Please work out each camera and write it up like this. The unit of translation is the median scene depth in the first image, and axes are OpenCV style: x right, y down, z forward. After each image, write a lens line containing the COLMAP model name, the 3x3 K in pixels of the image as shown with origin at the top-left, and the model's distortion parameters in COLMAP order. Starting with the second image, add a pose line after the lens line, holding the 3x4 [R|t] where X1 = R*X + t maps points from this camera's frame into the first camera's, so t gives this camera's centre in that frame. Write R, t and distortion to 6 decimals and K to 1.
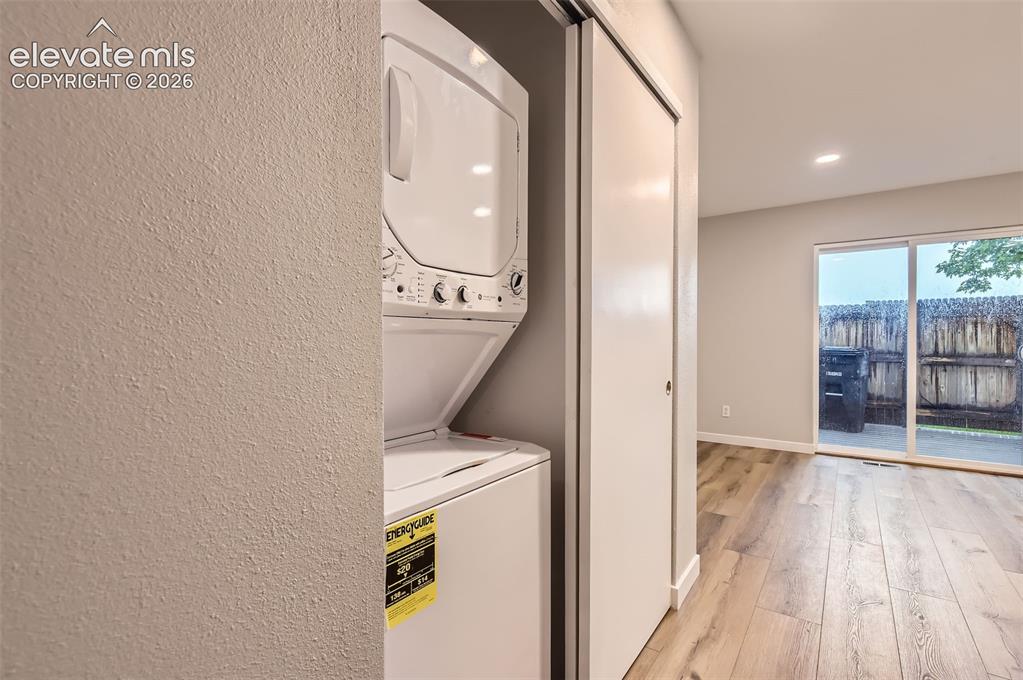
lens RADIAL K [[472.1, 0, 518.8], [0, 472.1, 341.7], [0, 0, 1]] dist [0.006806, -0.006169]
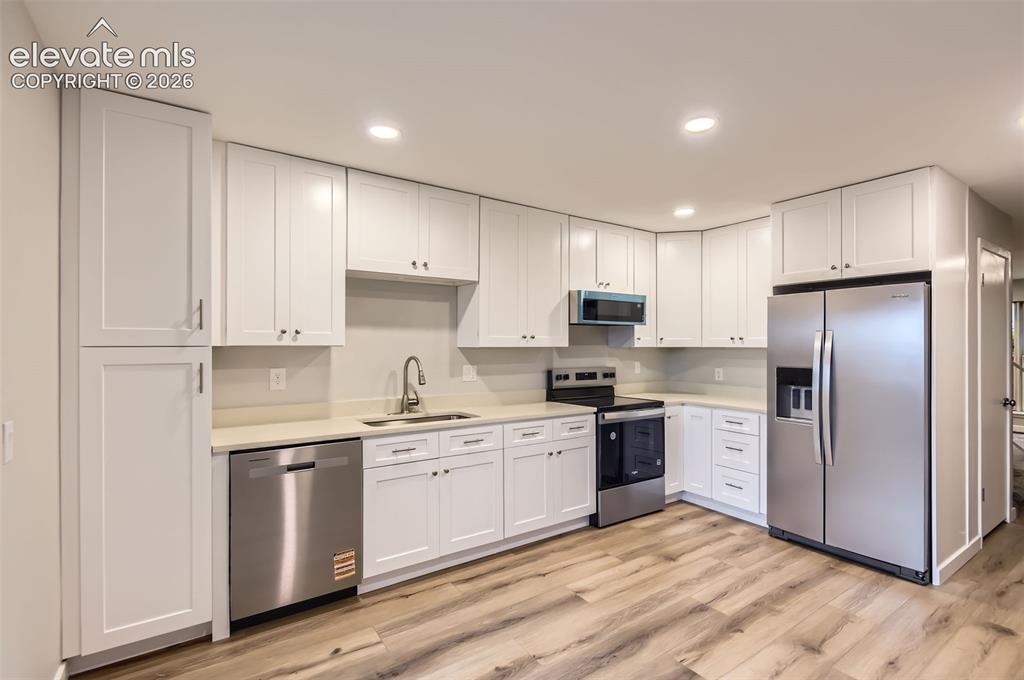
lens RADIAL K [[472.6, 0, 515.2], [0, 472.6, 343.9], [0, 0, 1]] dist [0.006806, -0.006169]
pose [[-0.936421, 0.001658, 0.350874, 0.410772], [0.003507, 0.999983, 0.004634, -0.050380], [-0.350861, 0.005570, -0.936411, 0.742942]]
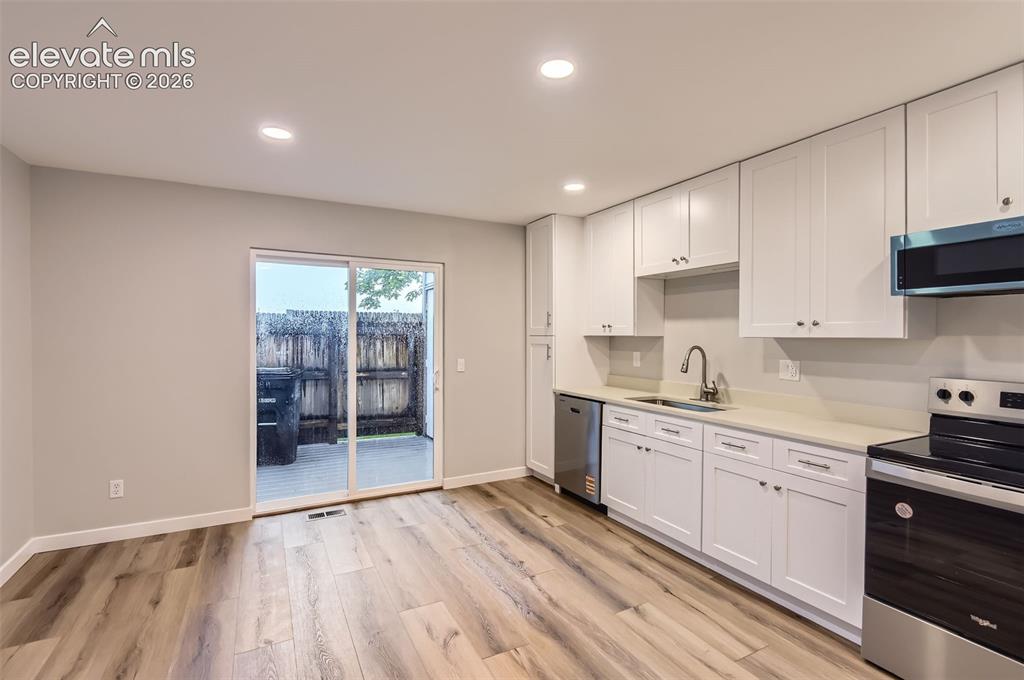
lens RADIAL K [[472.6, 0, 508.7], [0, 472.6, 340.9], [0, 0, 1]] dist [0.006806, -0.006169]
pose [[0.461522, -0.007064, 0.887101, 0.105110], [0.004253, 0.999974, 0.005750, -0.044294], [-0.887119, 0.001119, 0.461540, 0.212007]]
